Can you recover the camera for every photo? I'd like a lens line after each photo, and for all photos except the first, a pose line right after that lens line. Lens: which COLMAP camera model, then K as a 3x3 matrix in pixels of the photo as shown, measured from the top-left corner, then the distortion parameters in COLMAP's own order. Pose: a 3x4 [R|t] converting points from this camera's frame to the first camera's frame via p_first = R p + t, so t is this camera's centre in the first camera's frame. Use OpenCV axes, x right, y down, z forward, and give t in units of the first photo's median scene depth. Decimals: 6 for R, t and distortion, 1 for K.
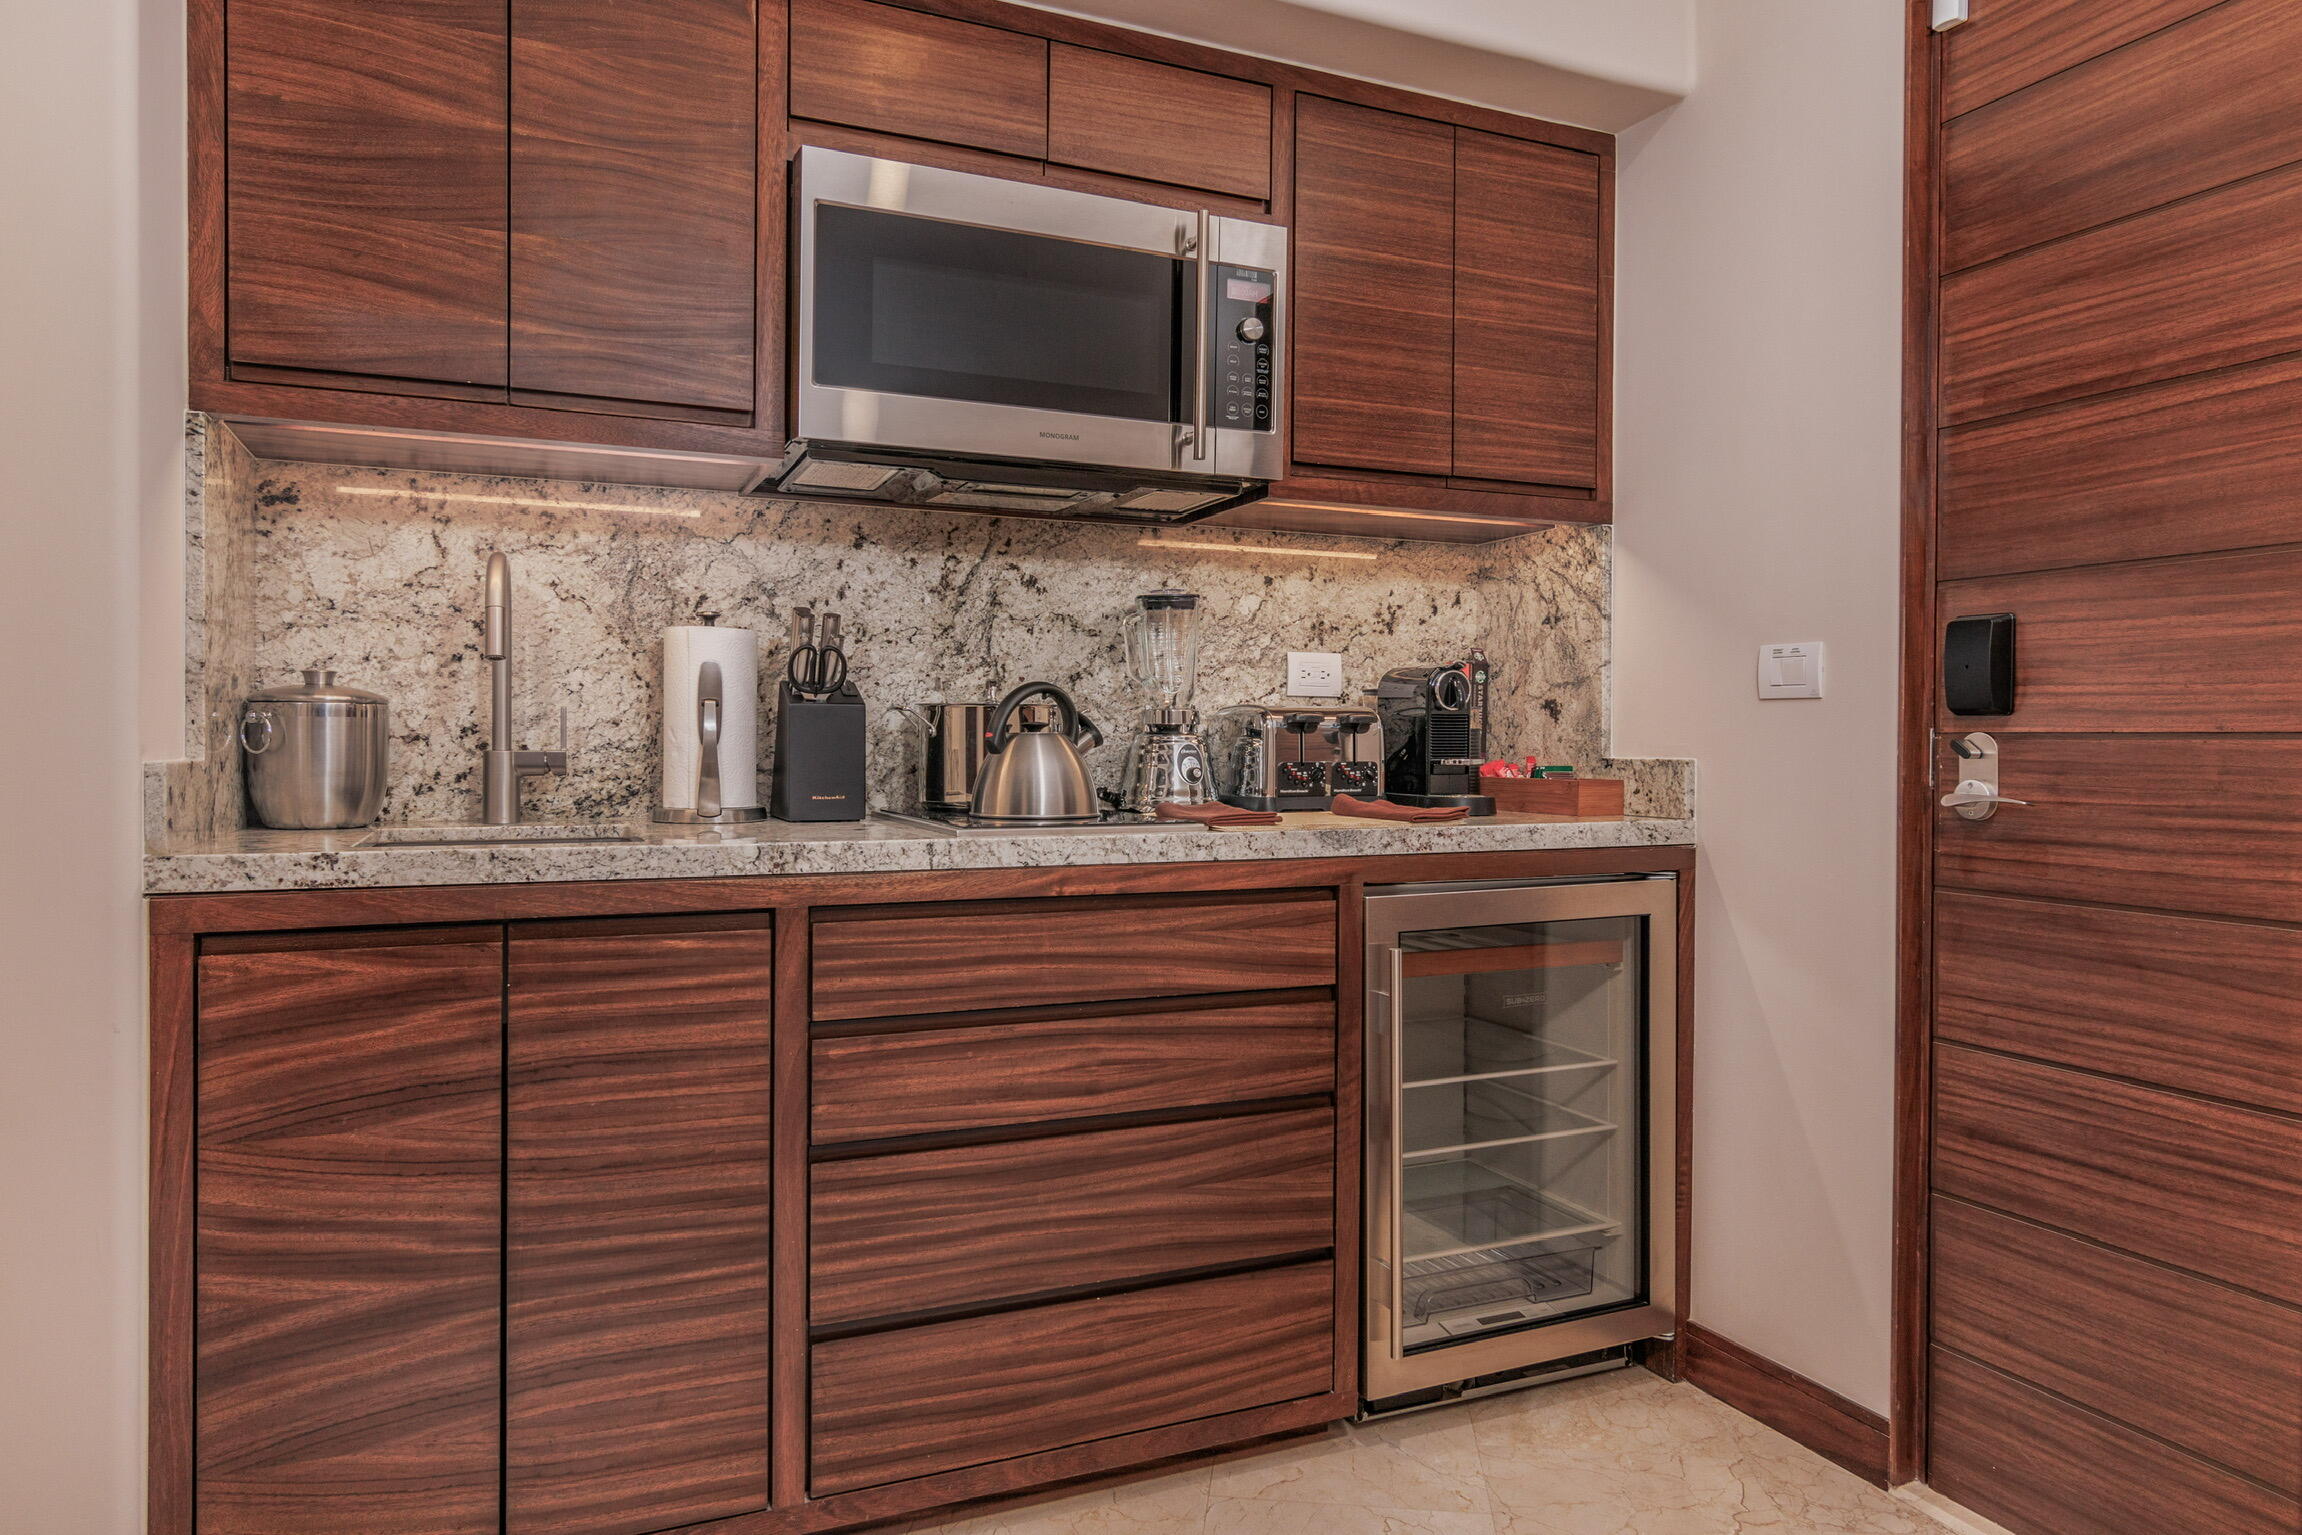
lens RADIAL K [[1458.9, 0, 1146.3], [0, 1458.9, 719.8], [0, 0, 1]] dist [-0.001326, -0.000067]
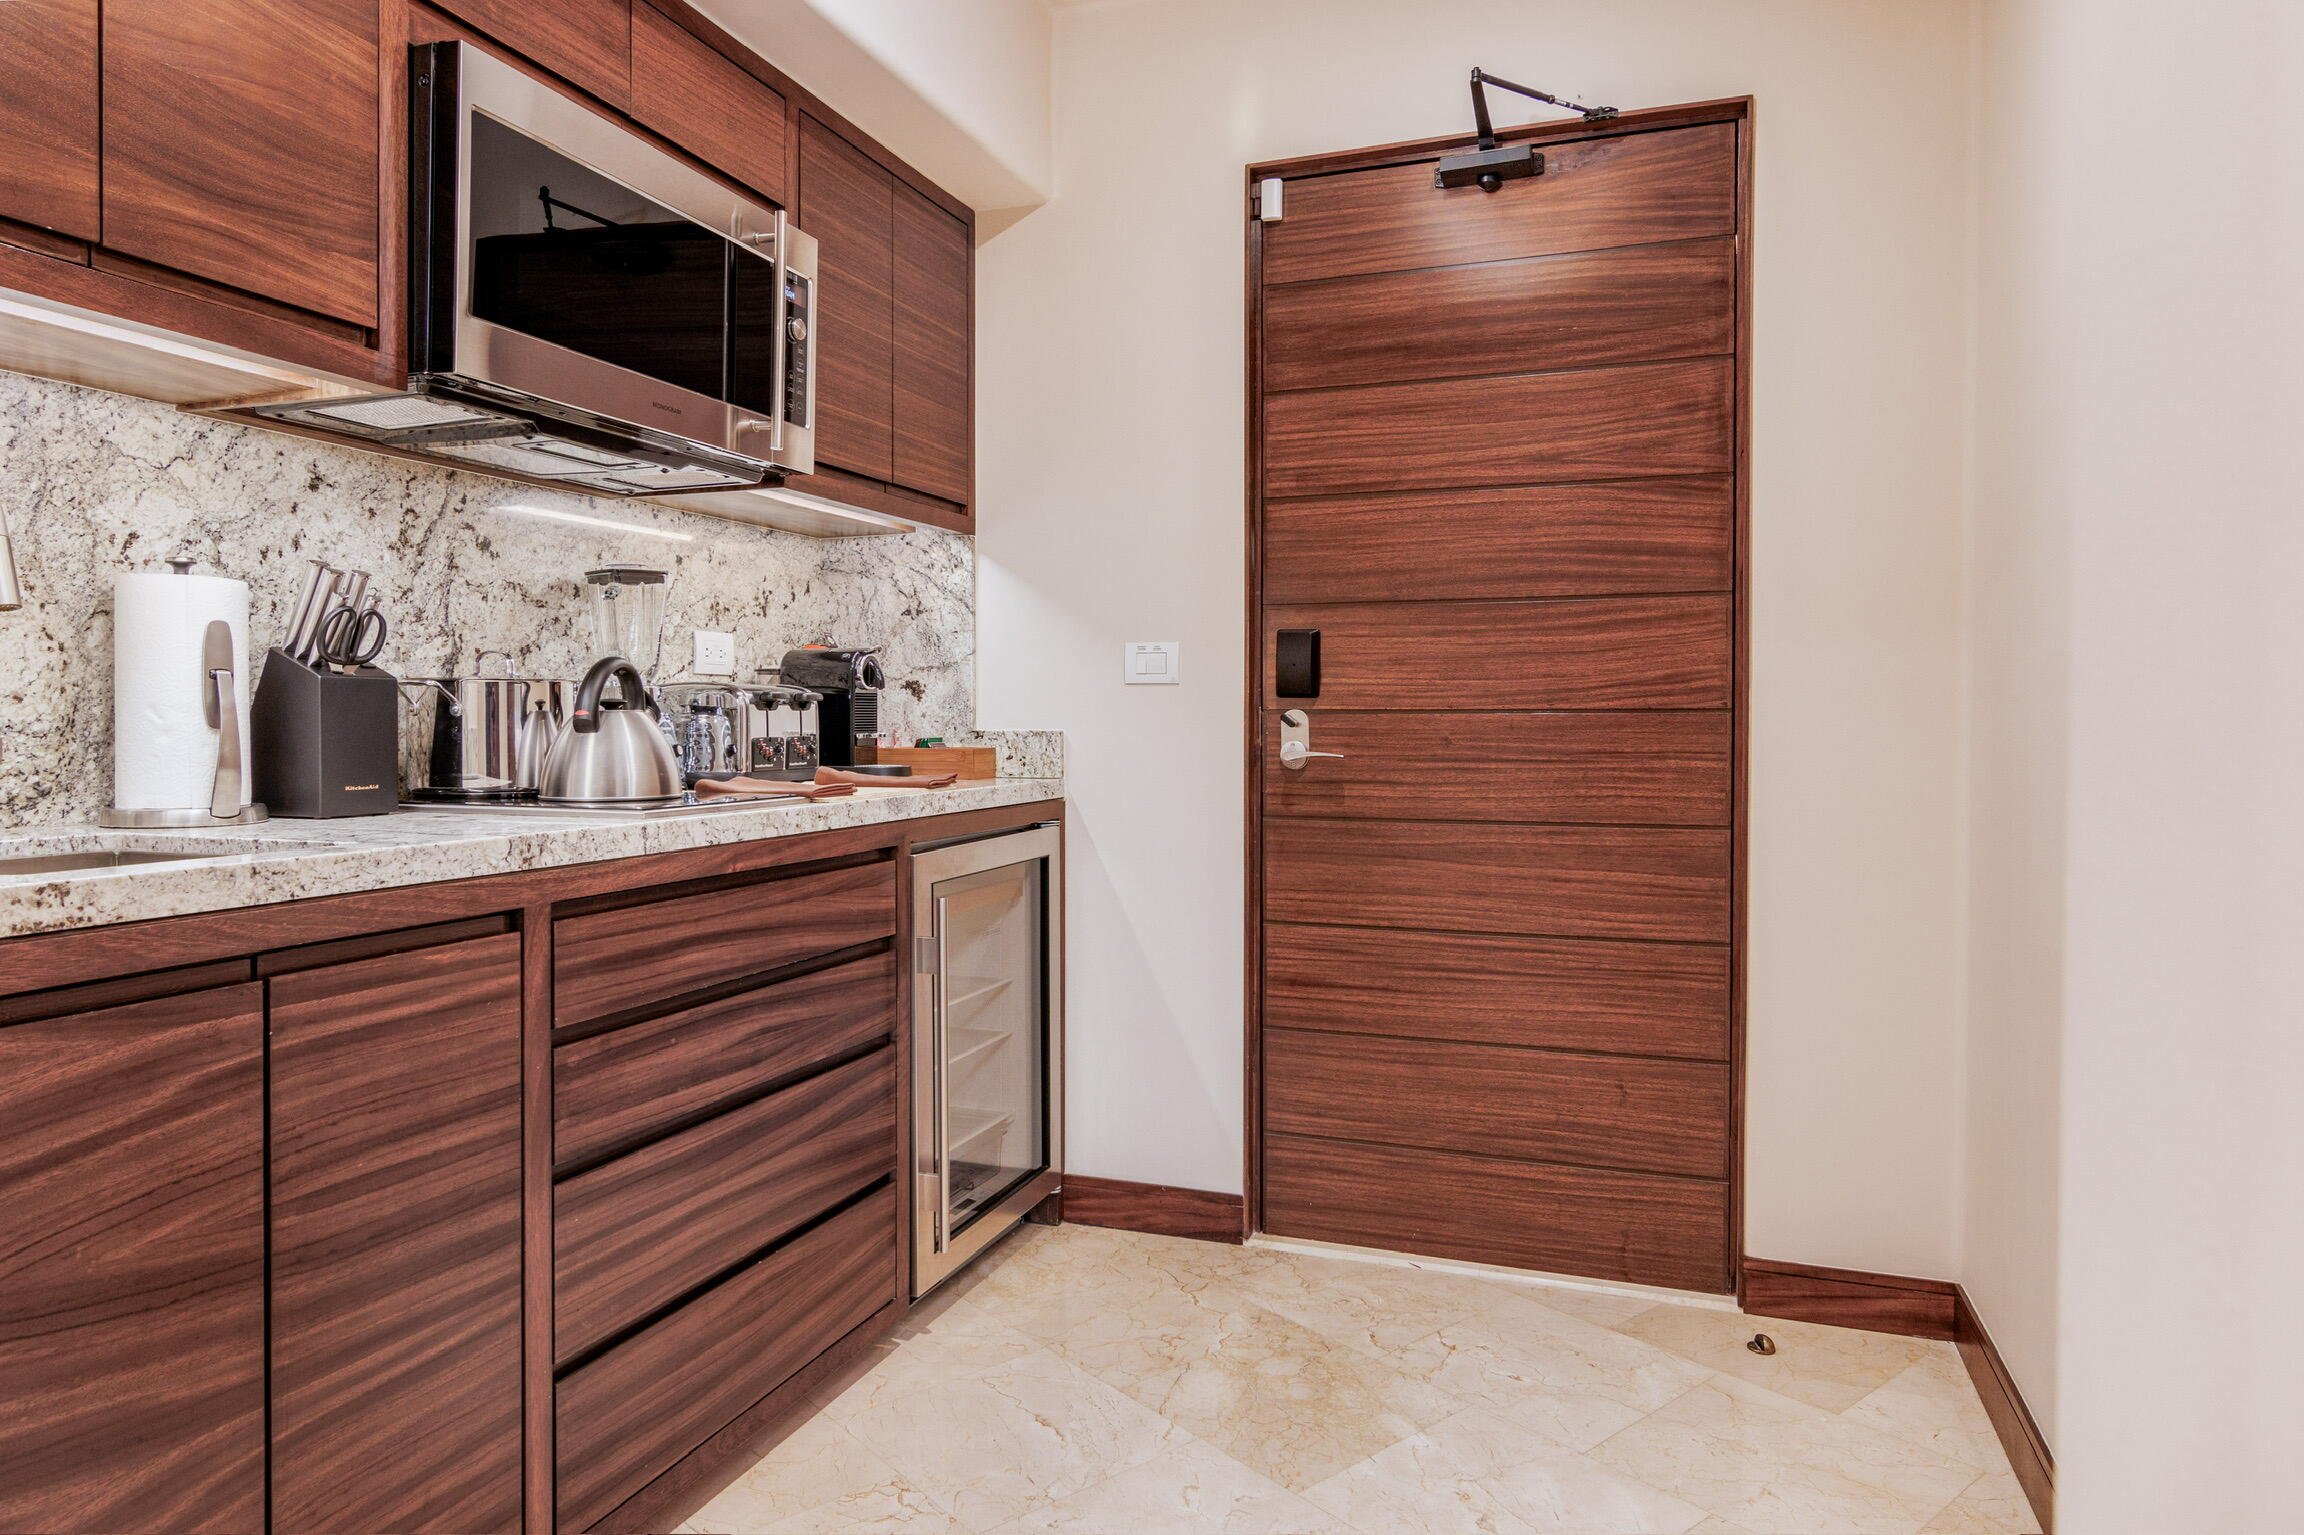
lens RADIAL K [[1427.9, 0, 1150.2], [0, 1427.9, 698.9], [0, 0, 1]] dist [-0.003617, -0.000483]
pose [[0.692325, 0.004316, 0.721573, -0.502384], [-0.006370, 0.999980, 0.000131, -0.001226], [-0.721558, -0.004687, 0.692338, 0.096342]]
